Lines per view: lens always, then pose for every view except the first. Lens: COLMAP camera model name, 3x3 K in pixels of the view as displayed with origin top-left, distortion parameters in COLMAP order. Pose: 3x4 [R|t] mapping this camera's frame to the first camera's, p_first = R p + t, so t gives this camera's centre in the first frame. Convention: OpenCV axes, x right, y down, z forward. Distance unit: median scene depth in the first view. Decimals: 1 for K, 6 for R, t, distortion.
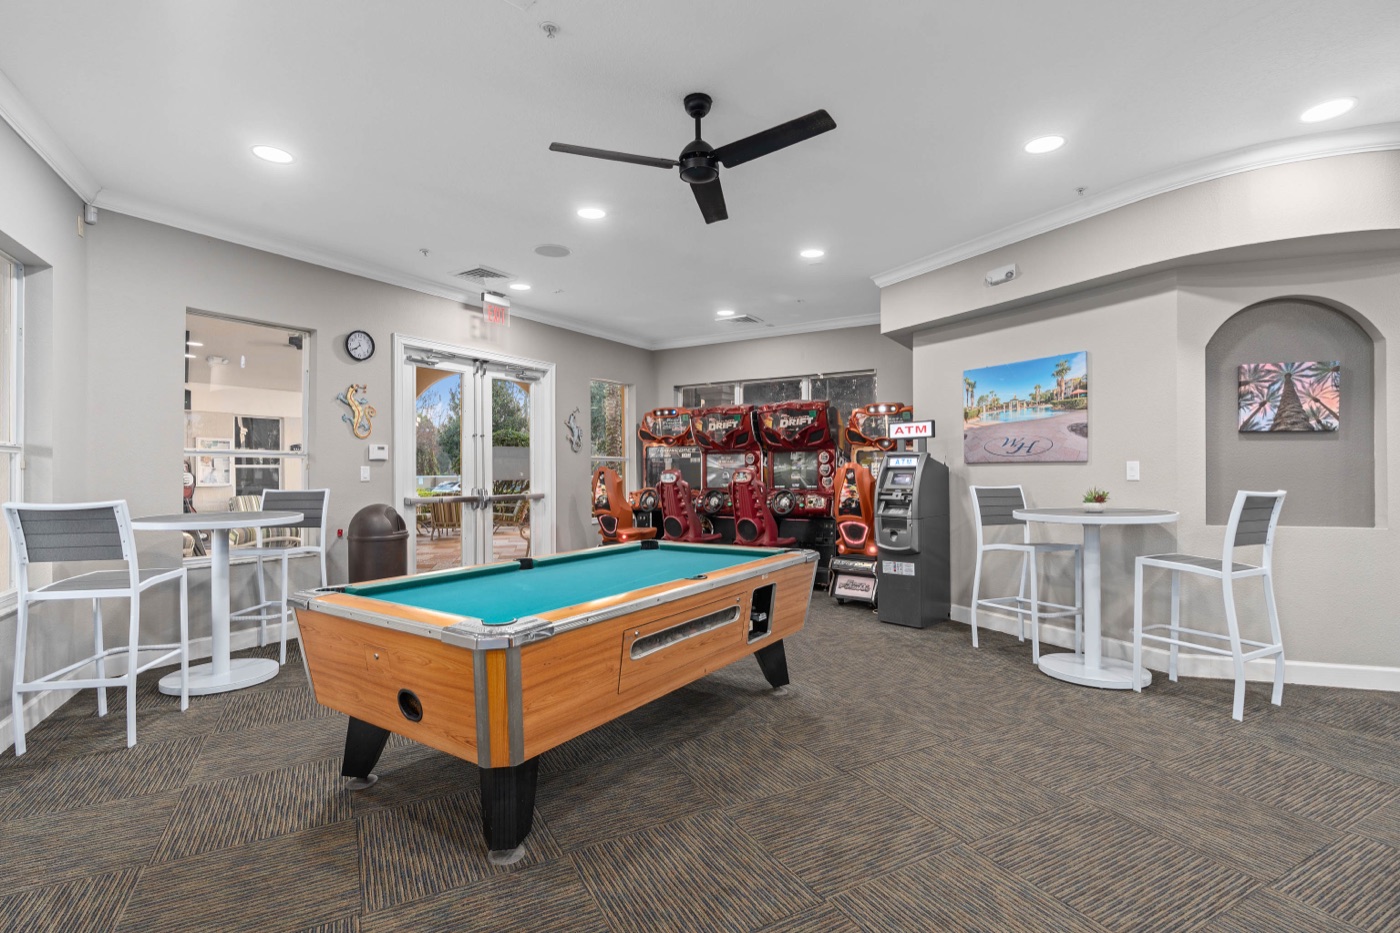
lens RADIAL K [[677.7, 0, 696.6], [0, 677.7, 470.1], [0, 0, 1]] dist [-0.000303, -0.000026]
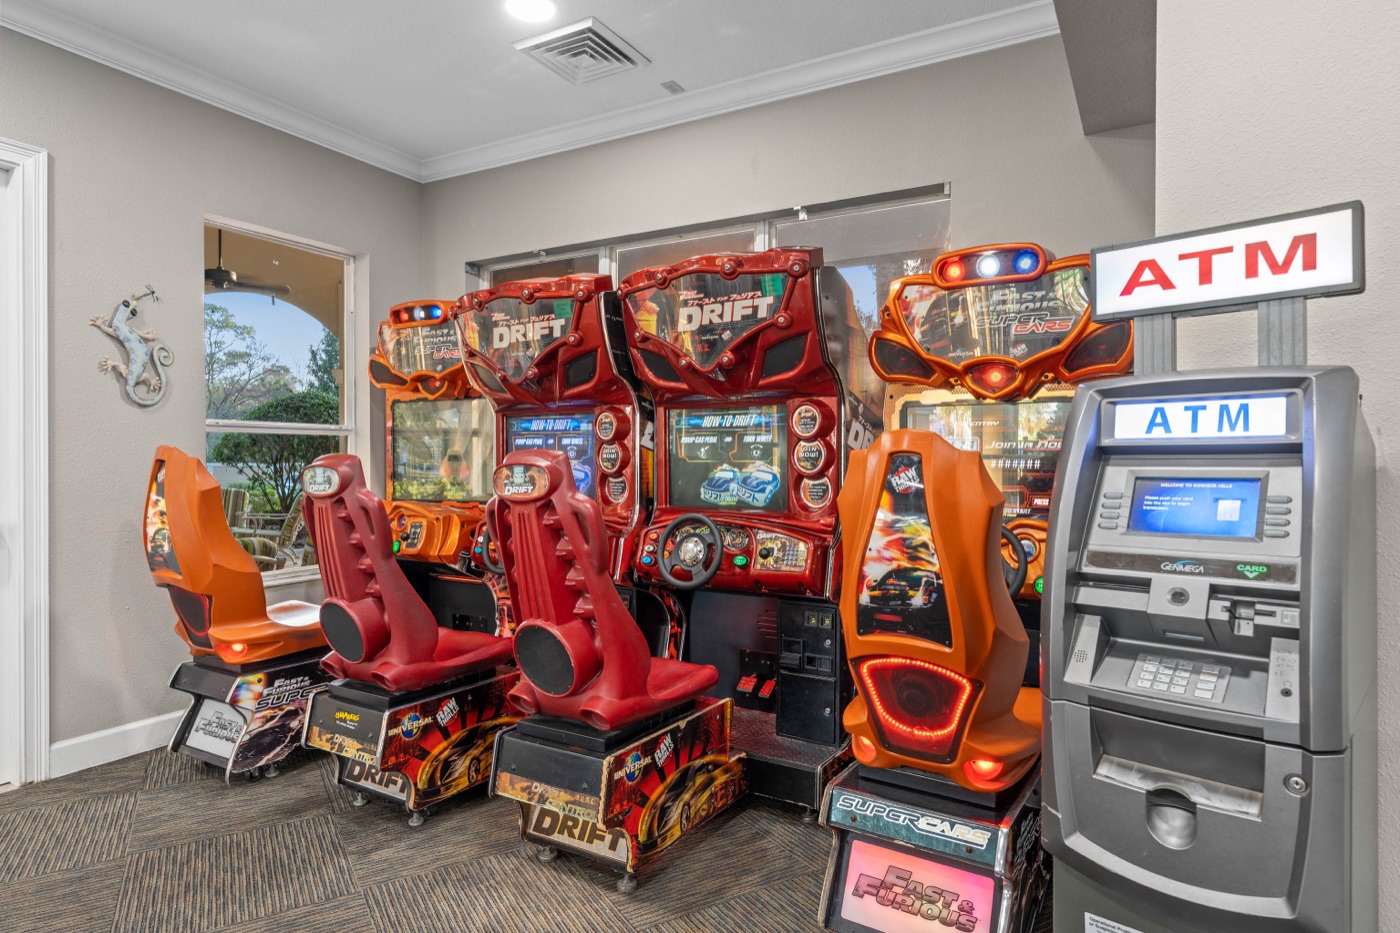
lens RADIAL K [[790.7, 0, 702.2], [0, 790.7, 466.1], [0, 0, 1]] dist [0.021000, 0.000473]
pose [[0.998998, 0.003818, 0.044594, 0.120583], [-0.004307, 0.999932, 0.010869, -0.000088], [-0.044549, -0.011050, 0.998946, 0.617673]]
